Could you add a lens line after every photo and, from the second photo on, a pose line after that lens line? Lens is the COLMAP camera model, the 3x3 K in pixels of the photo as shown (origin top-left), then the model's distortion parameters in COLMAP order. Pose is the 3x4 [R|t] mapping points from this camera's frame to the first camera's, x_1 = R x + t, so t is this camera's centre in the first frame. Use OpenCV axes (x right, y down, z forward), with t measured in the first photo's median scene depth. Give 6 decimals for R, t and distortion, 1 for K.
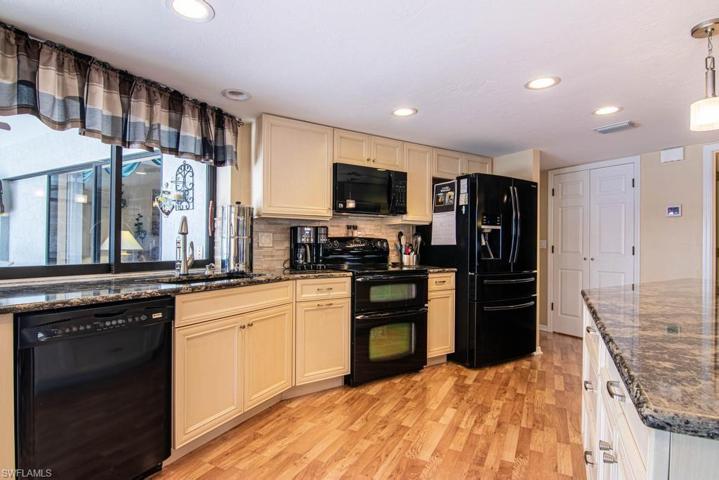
lens RADIAL K [[363.8, 0, 358.0], [0, 363.8, 242.3], [0, 0, 1]] dist [-0.012532, -0.000704]
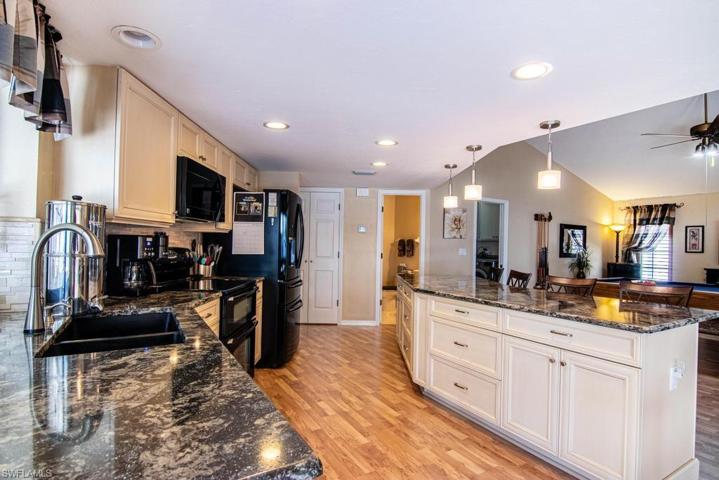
lens RADIAL K [[363.8, 0, 358.0], [0, 363.8, 242.3], [0, 0, 1]] dist [-0.012532, -0.000704]
pose [[0.521438, 0.008972, 0.853242, -0.518472], [-0.023611, 0.999714, 0.003917, -0.041672], [-0.852963, -0.022188, 0.521500, 0.244288]]
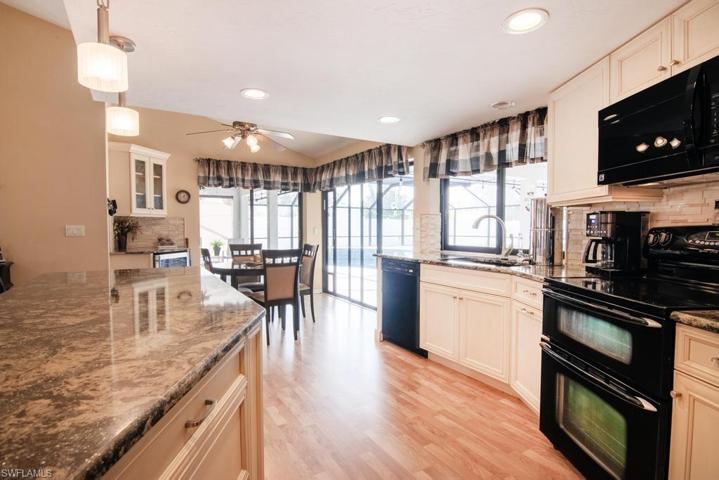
lens RADIAL K [[363.8, 0, 358.0], [0, 363.8, 242.3], [0, 0, 1]] dist [-0.012532, -0.000704]
pose [[-0.509487, 0.026572, -0.860068, 0.695527], [0.002676, 0.999567, 0.029297, -0.006834], [0.860474, 0.012625, -0.509338, 0.946066]]
